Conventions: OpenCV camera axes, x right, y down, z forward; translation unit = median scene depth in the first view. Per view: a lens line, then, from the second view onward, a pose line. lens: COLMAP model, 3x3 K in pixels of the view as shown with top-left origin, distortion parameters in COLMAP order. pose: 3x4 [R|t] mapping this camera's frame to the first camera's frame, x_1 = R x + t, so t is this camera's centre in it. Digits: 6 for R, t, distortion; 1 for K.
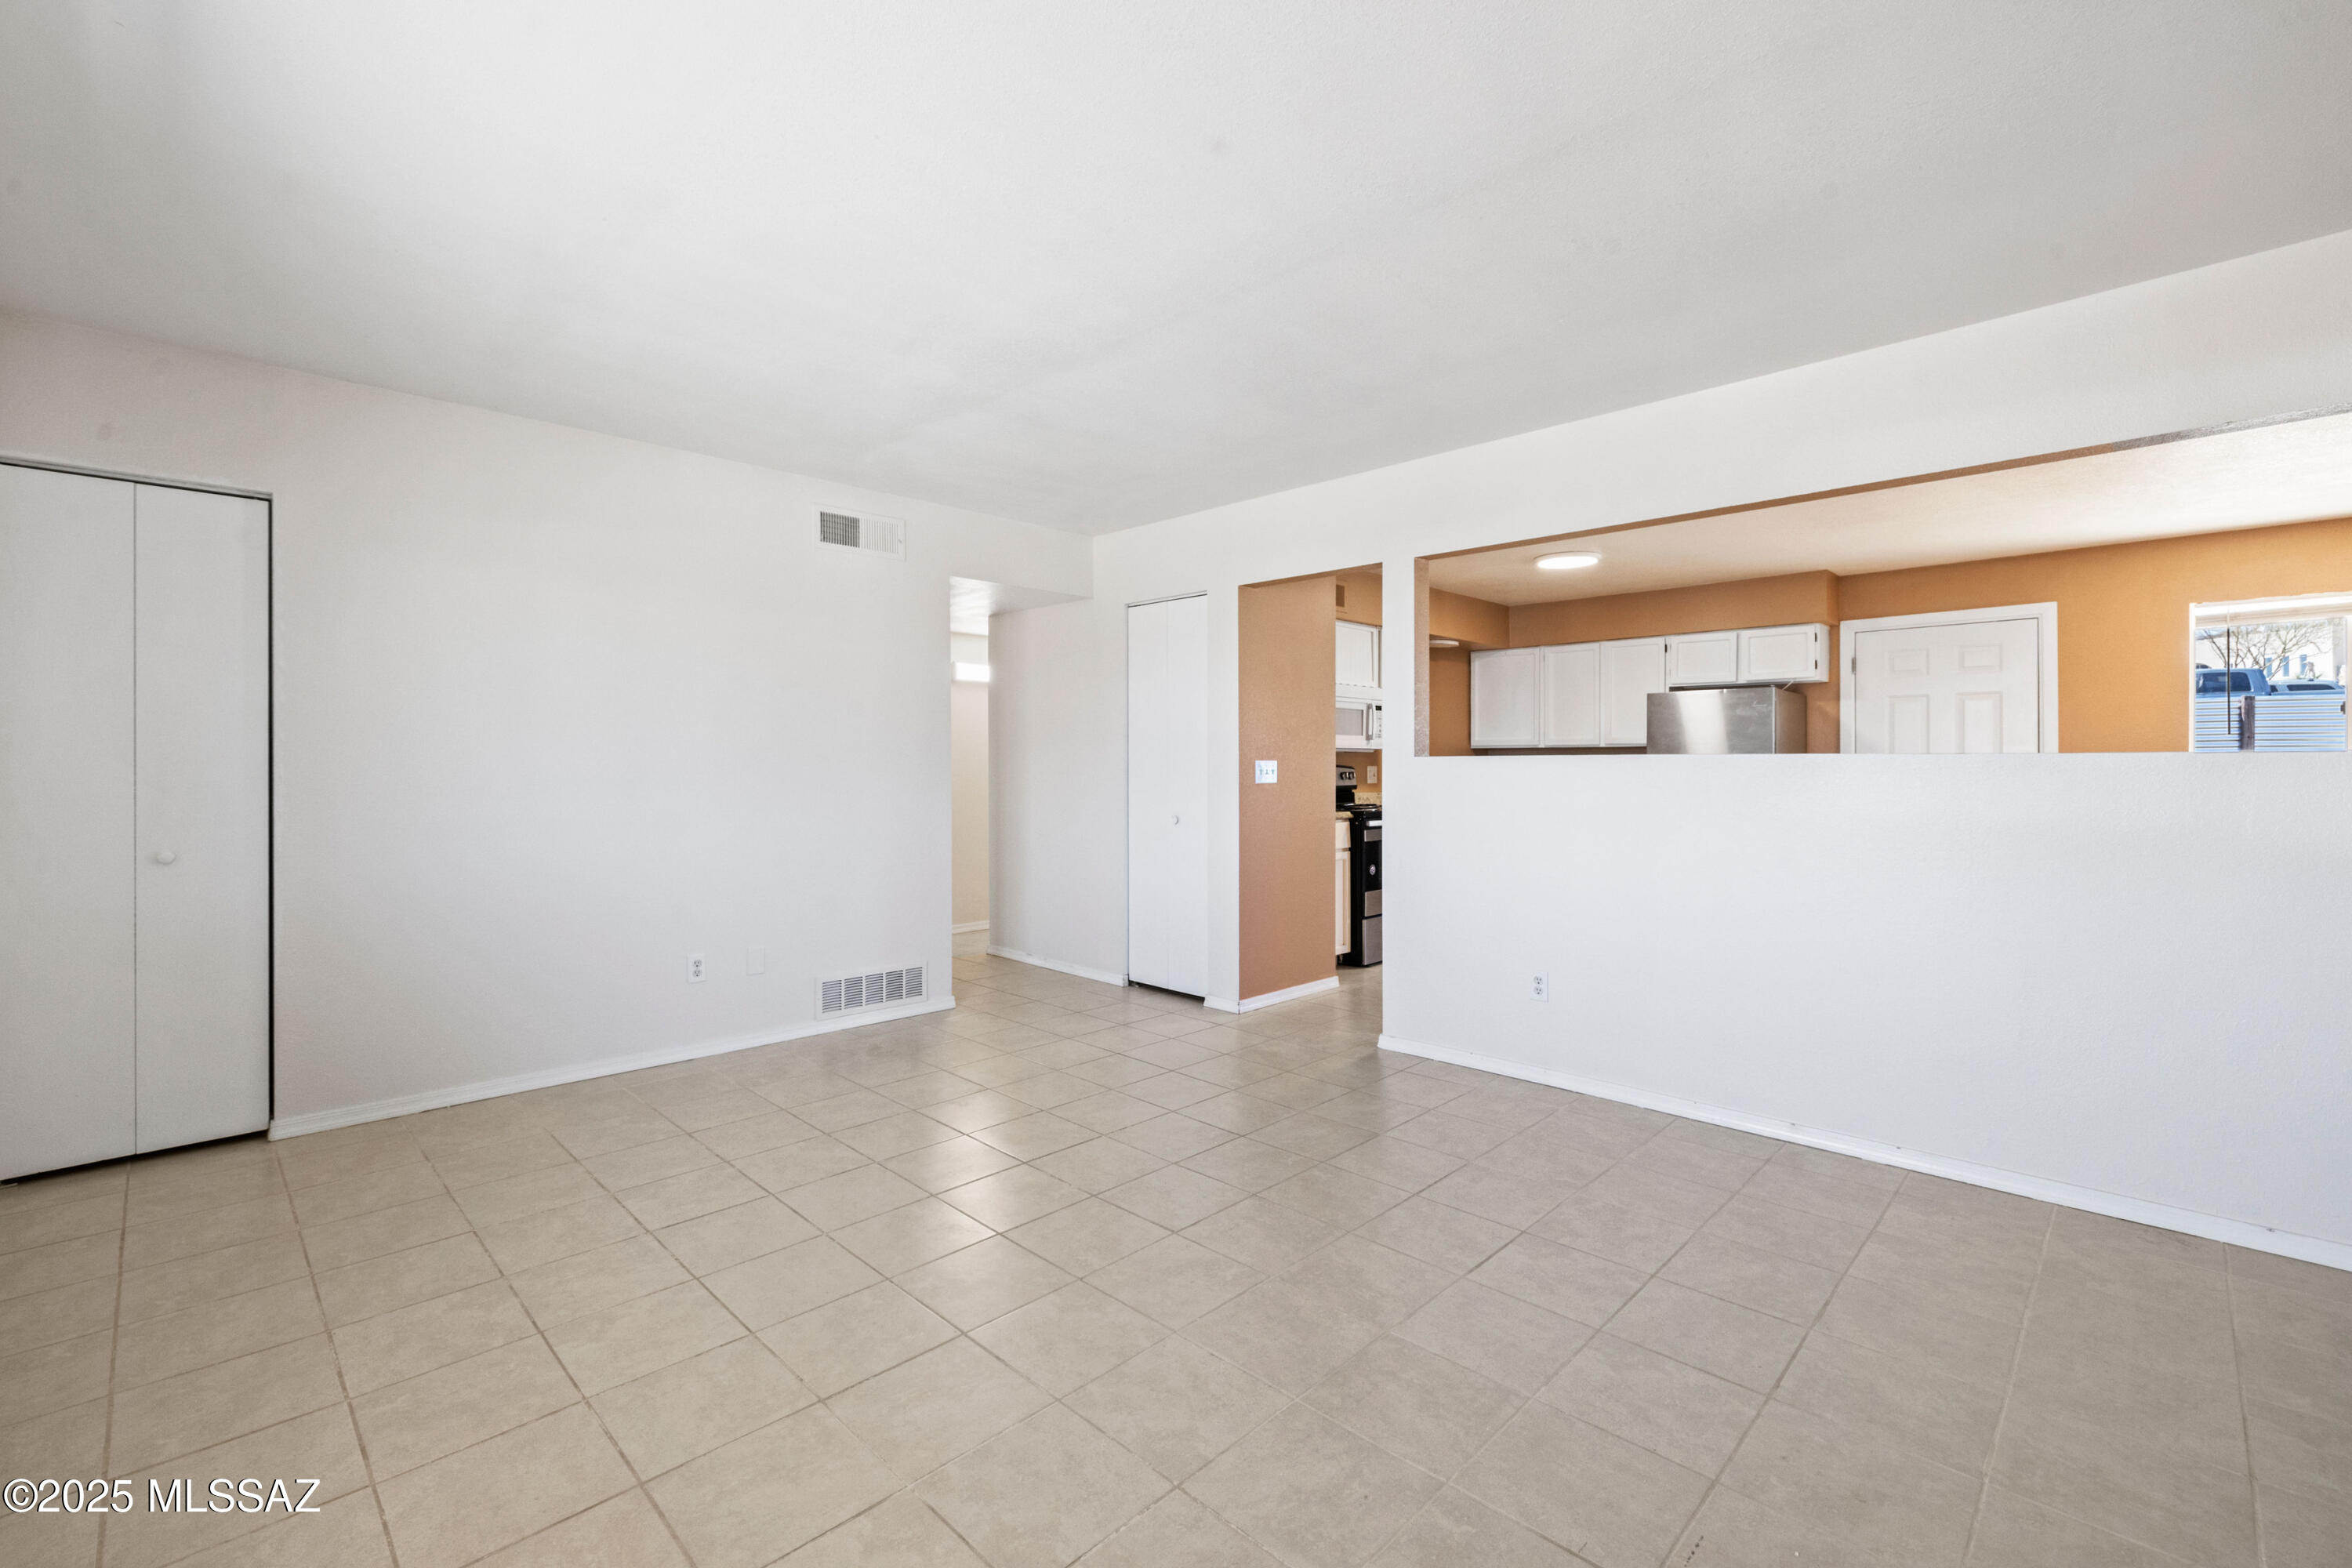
lens RADIAL K [[991.9, 0, 1166.8], [0, 991.9, 775.4], [0, 0, 1]] dist [-0.003845, 0.000546]
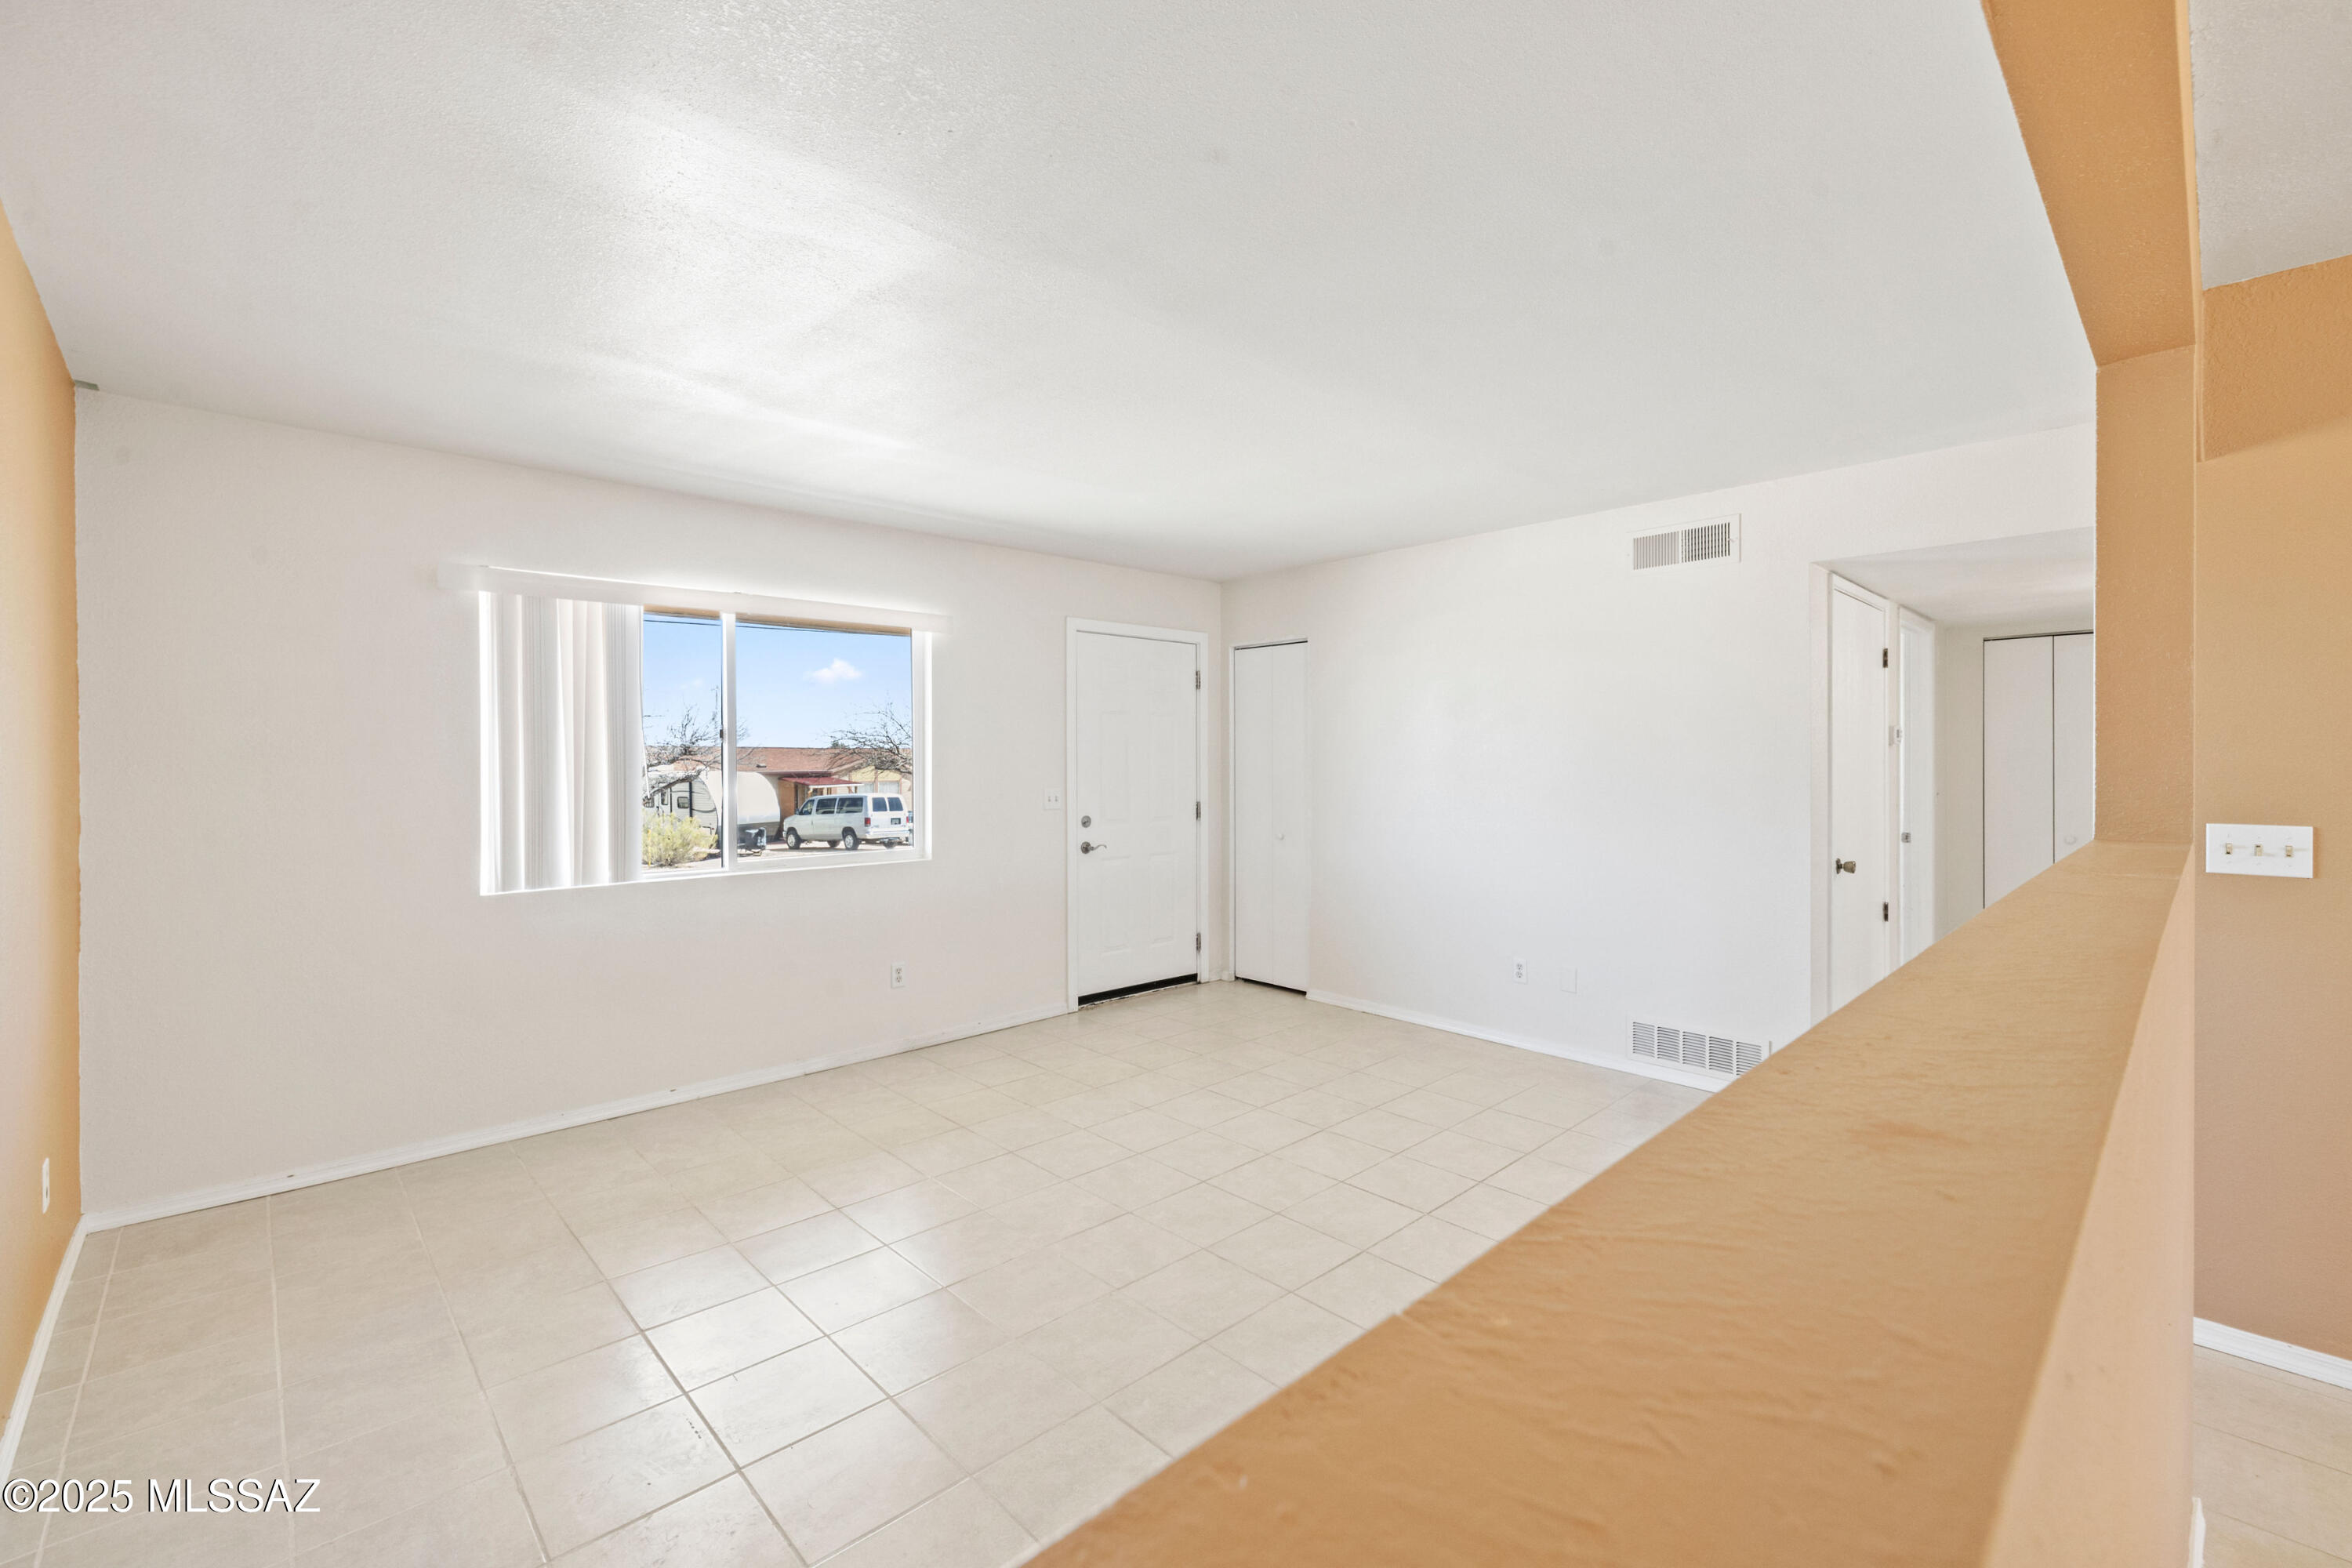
lens RADIAL K [[991.9, 0, 1182.3], [0, 991.9, 763.1], [0, 0, 1]] dist [-0.003845, 0.000546]
pose [[-0.019801, 0.005758, -0.999787, 0.692828], [-0.008828, 0.999943, 0.005933, -0.051509], [0.999765, 0.008943, -0.019750, 0.624412]]
